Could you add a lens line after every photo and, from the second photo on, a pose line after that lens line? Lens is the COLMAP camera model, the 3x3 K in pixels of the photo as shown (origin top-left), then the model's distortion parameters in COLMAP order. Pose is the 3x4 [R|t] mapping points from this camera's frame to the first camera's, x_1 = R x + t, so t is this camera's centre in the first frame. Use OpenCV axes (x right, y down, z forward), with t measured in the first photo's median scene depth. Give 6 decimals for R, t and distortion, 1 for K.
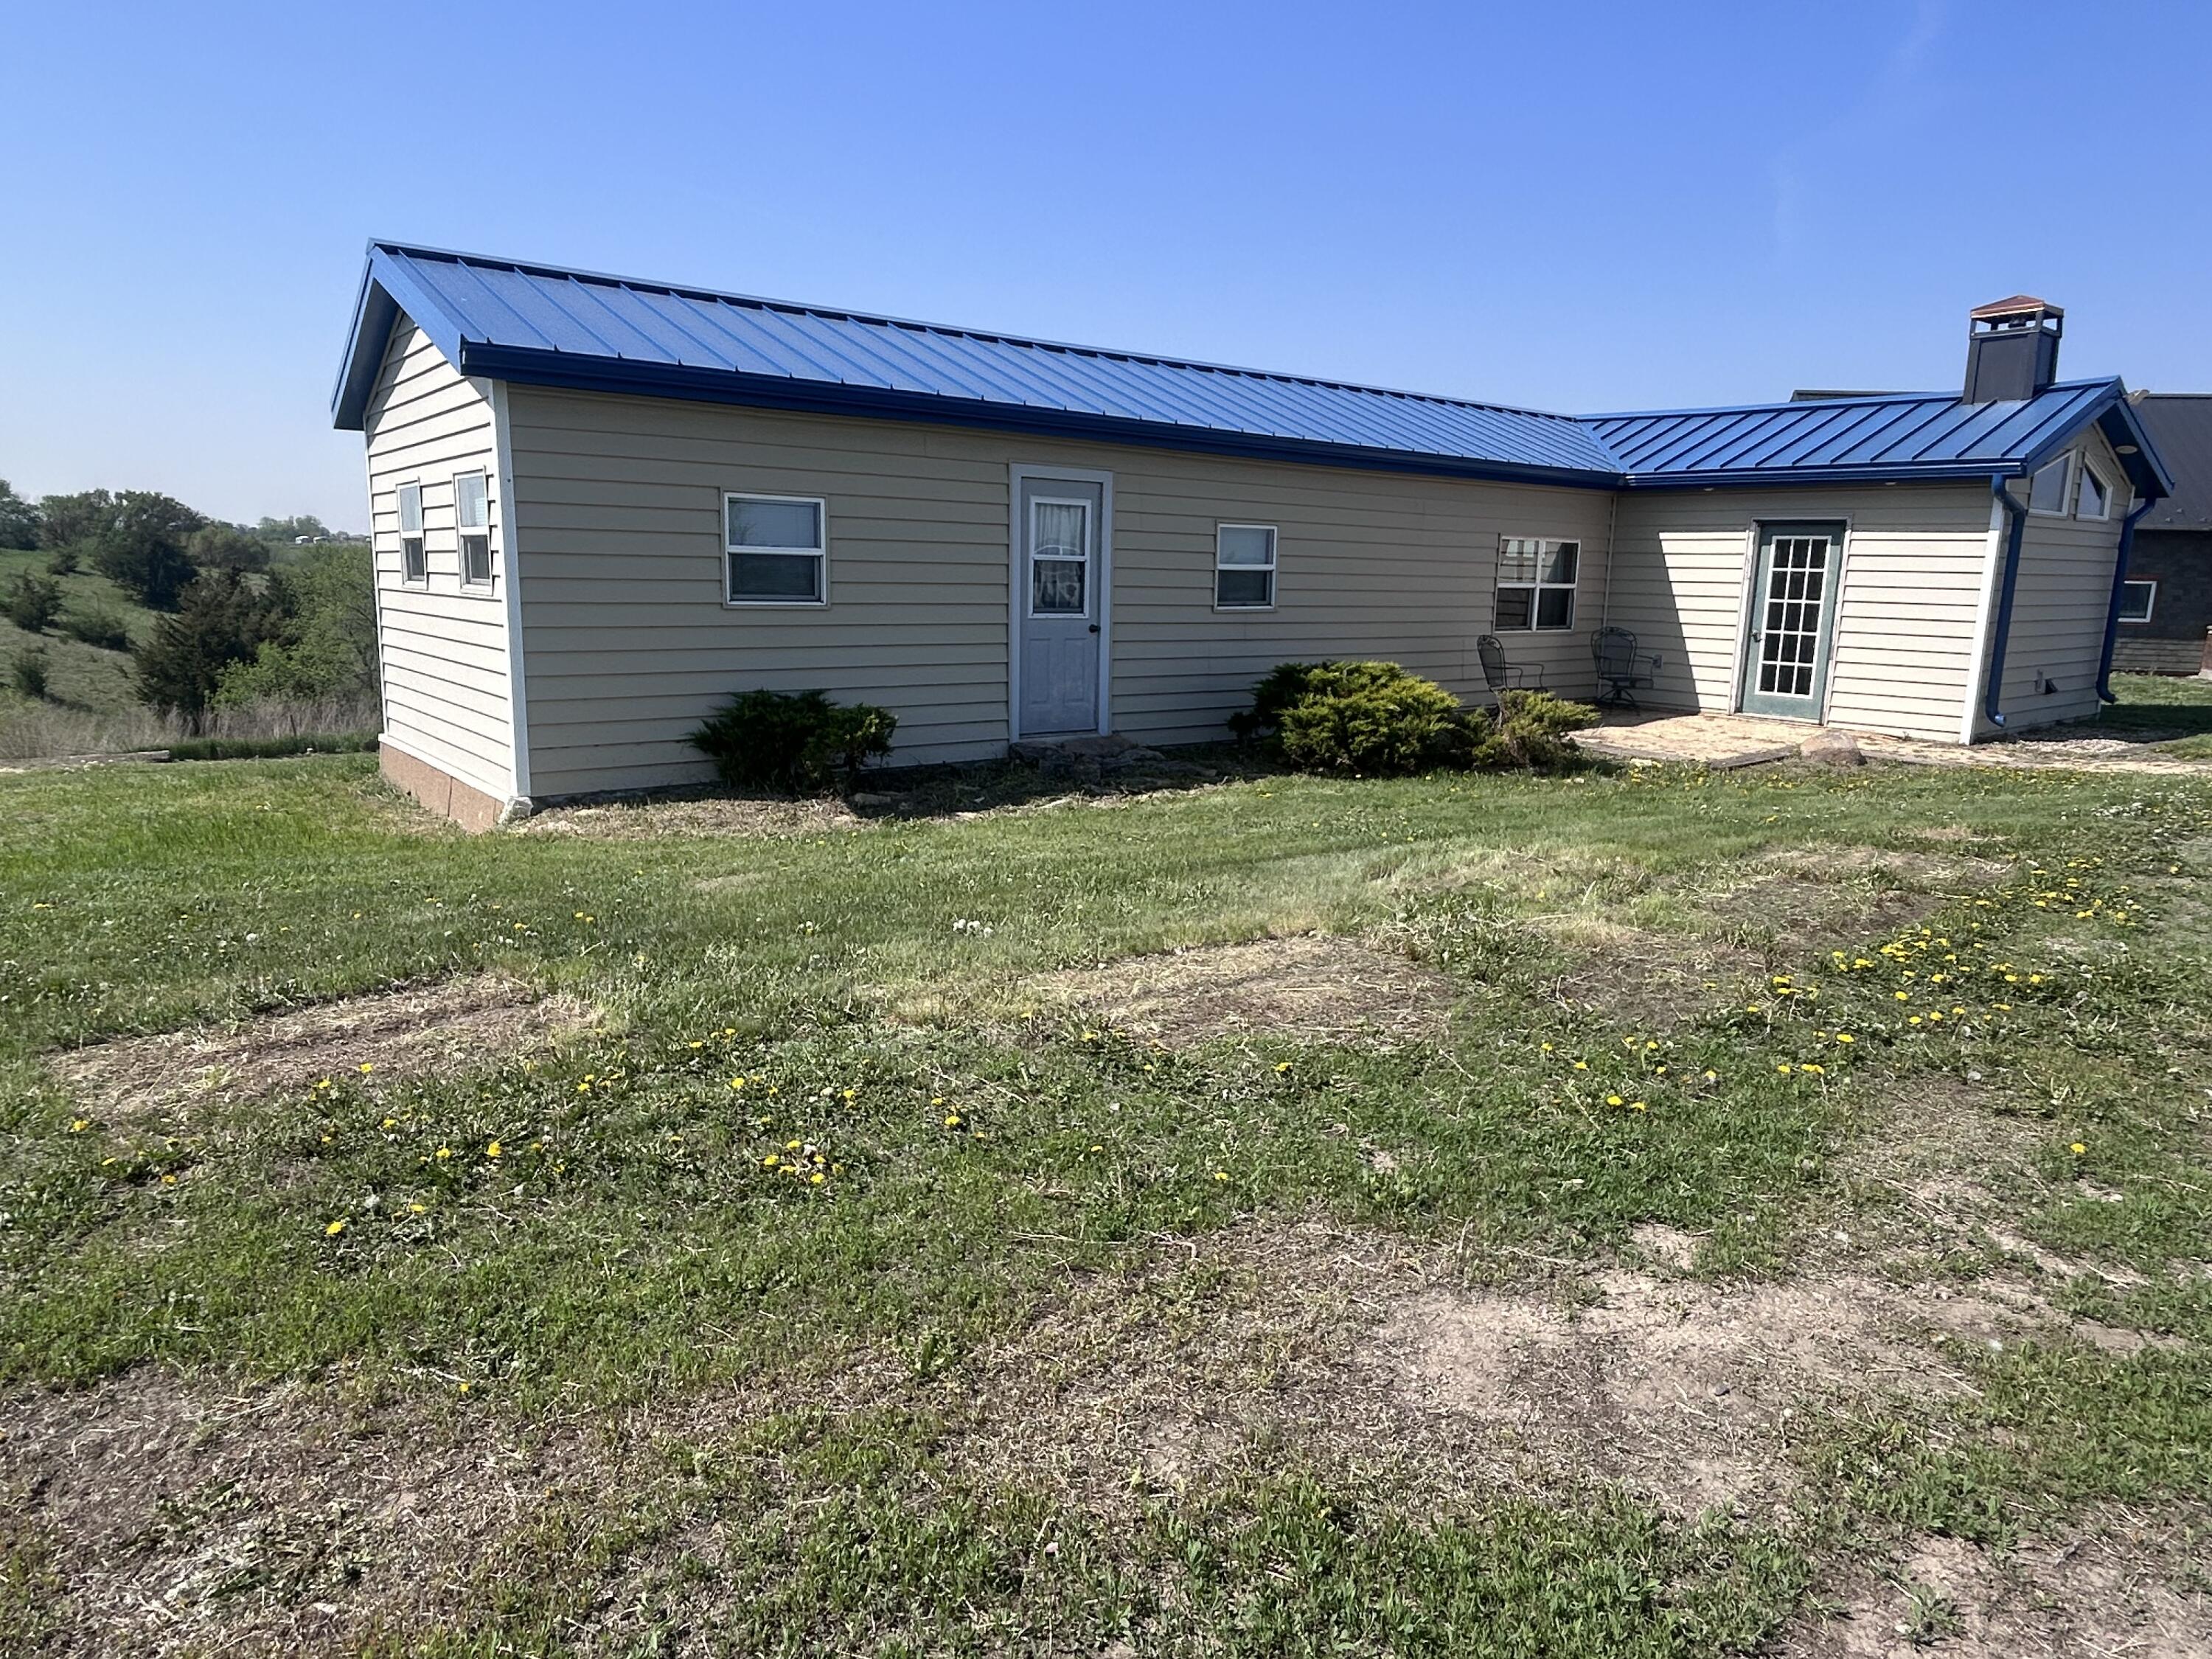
lens RADIAL K [[1387.5, 0, 1112.0], [0, 1387.5, 815.6], [0, 0, 1]] dist [0.022835, 0.001411]
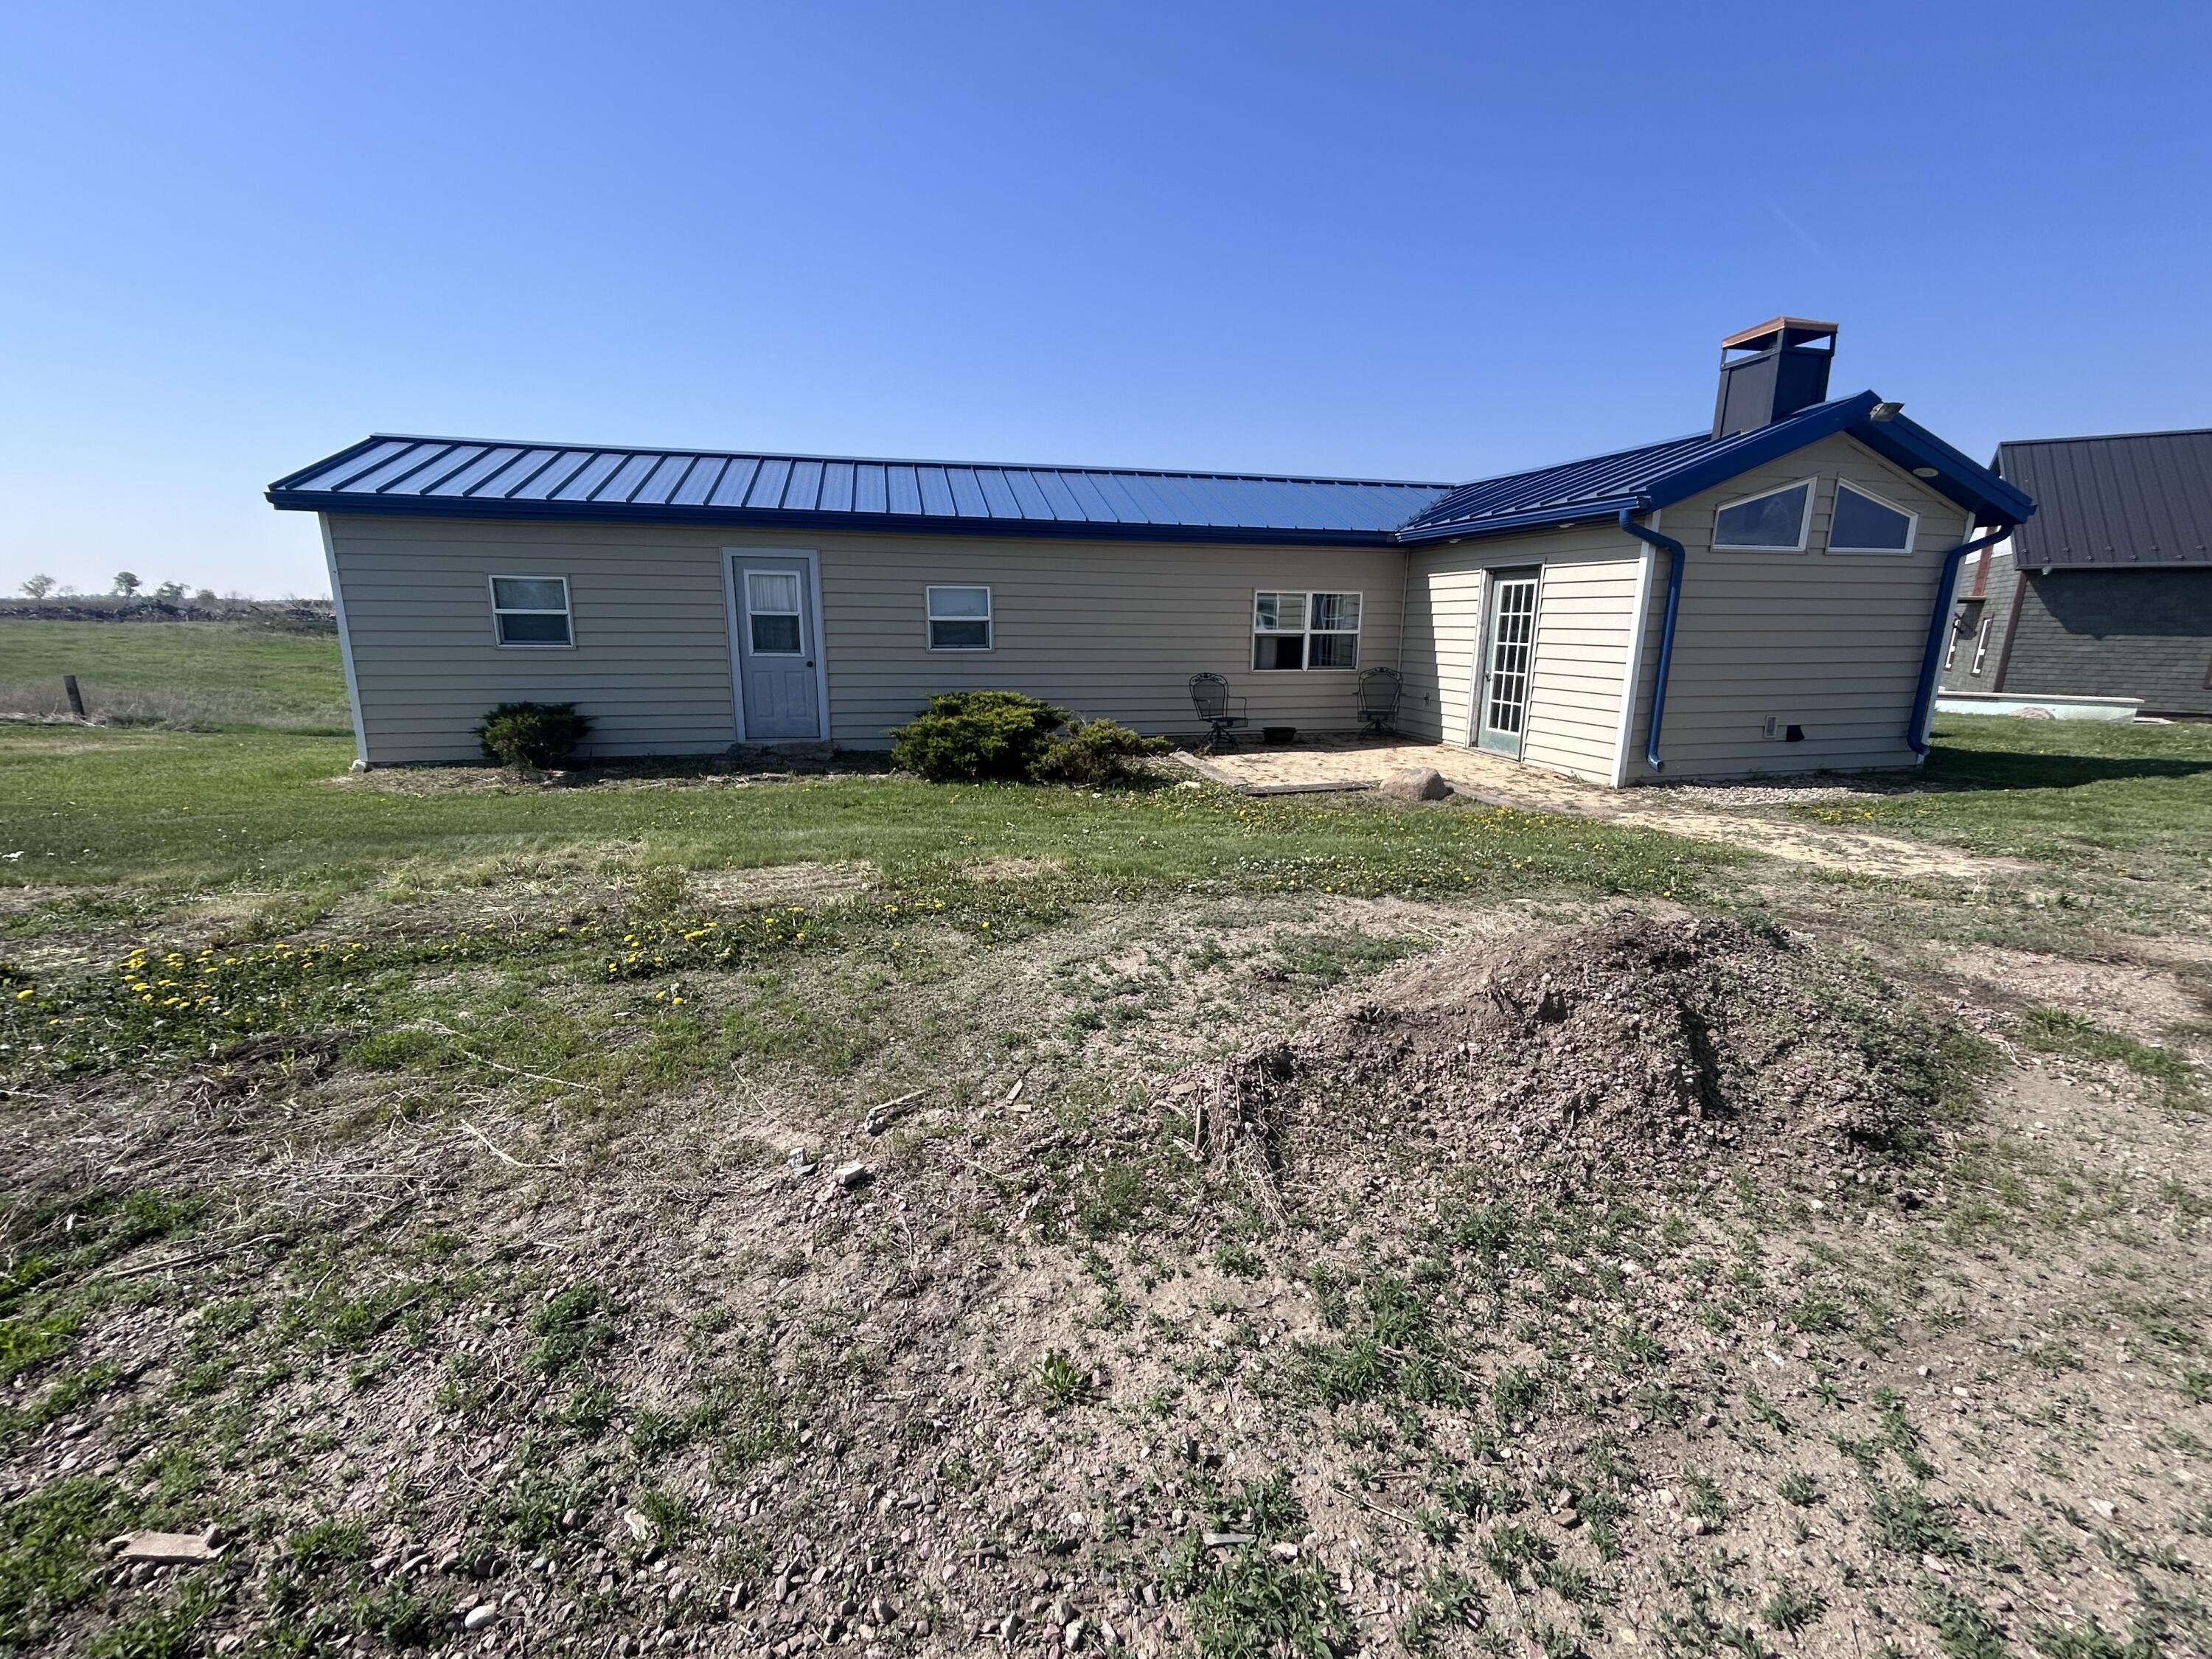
lens RADIAL K [[897.1, 0, 1104.4], [0, 897.1, 836.5], [0, 0, 1]] dist [-0.000224, -0.000125]
pose [[0.896994, 0.084879, -0.433817, 0.542294], [-0.064939, 0.996047, 0.060610, -0.029331], [0.437247, -0.026195, 0.898960, 0.255874]]
